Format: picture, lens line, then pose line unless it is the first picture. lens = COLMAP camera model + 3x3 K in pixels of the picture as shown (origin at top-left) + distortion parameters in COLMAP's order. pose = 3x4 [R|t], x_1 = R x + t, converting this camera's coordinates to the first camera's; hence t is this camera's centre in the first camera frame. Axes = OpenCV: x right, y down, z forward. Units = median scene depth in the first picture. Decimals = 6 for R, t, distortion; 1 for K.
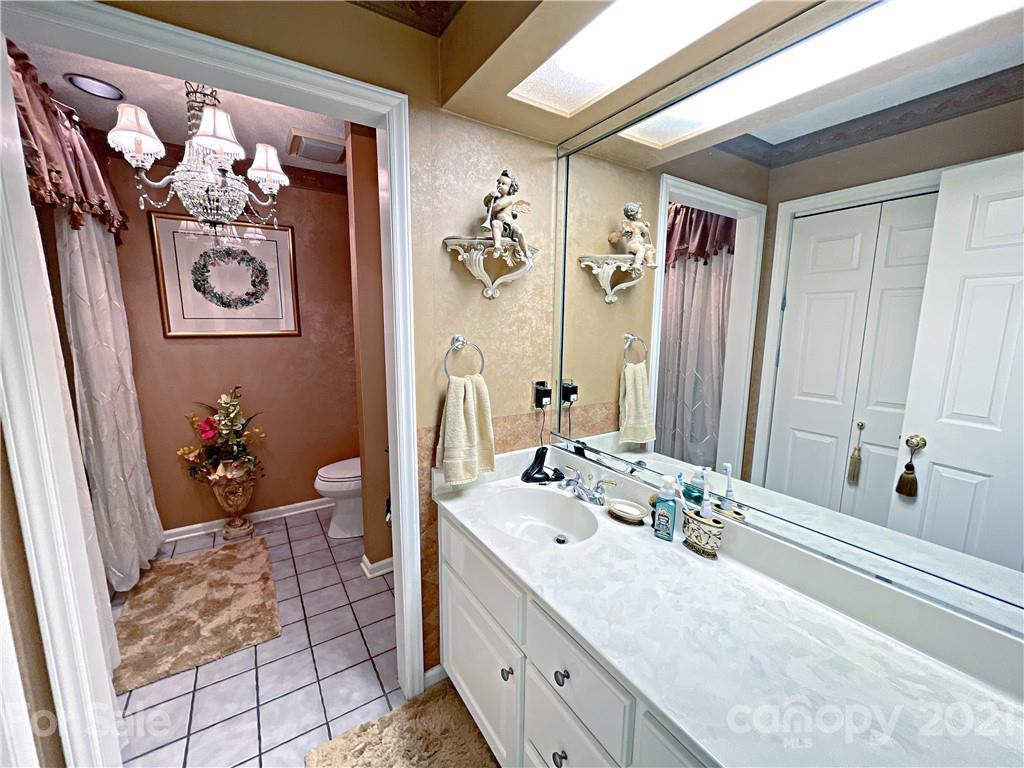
lens RADIAL K [[413.1, 0, 514.3], [0, 413.1, 385.1], [0, 0, 1]] dist [-0.001624, -0.001109]
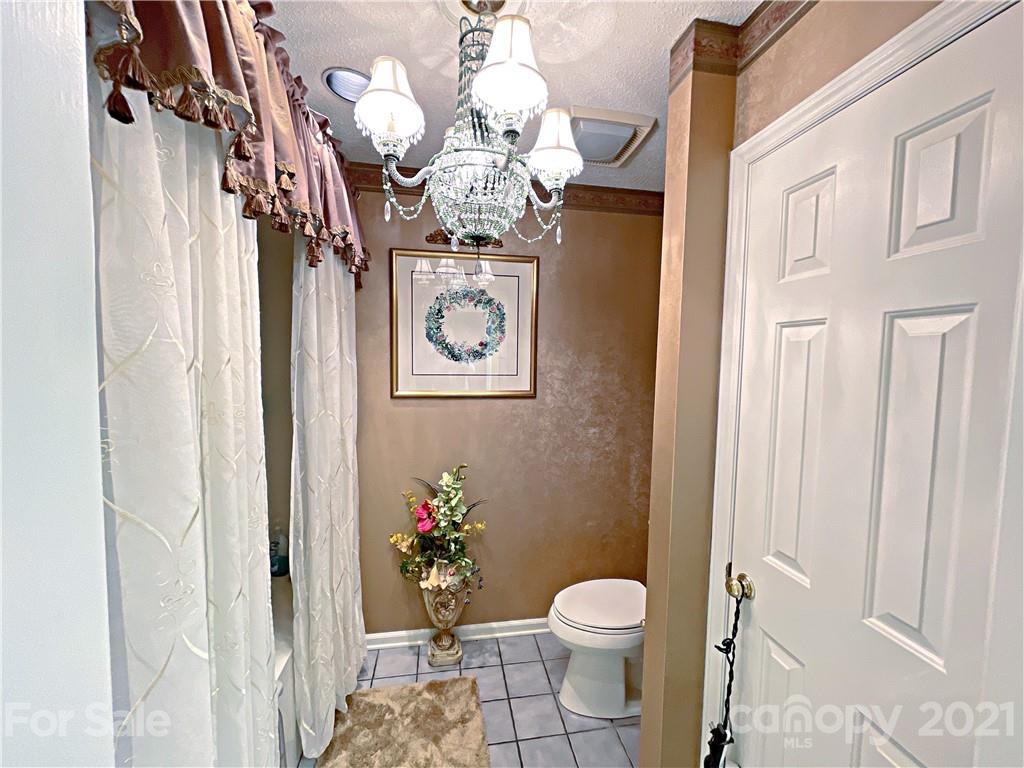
lens RADIAL K [[413.1, 0, 511.3], [0, 413.1, 385.6], [0, 0, 1]] dist [-0.001624, -0.001109]
pose [[0.917781, 0.034987, -0.395543, -0.295503], [-0.072104, 0.994235, -0.079360, -0.088624], [0.390486, 0.101355, 0.915012, 0.328409]]
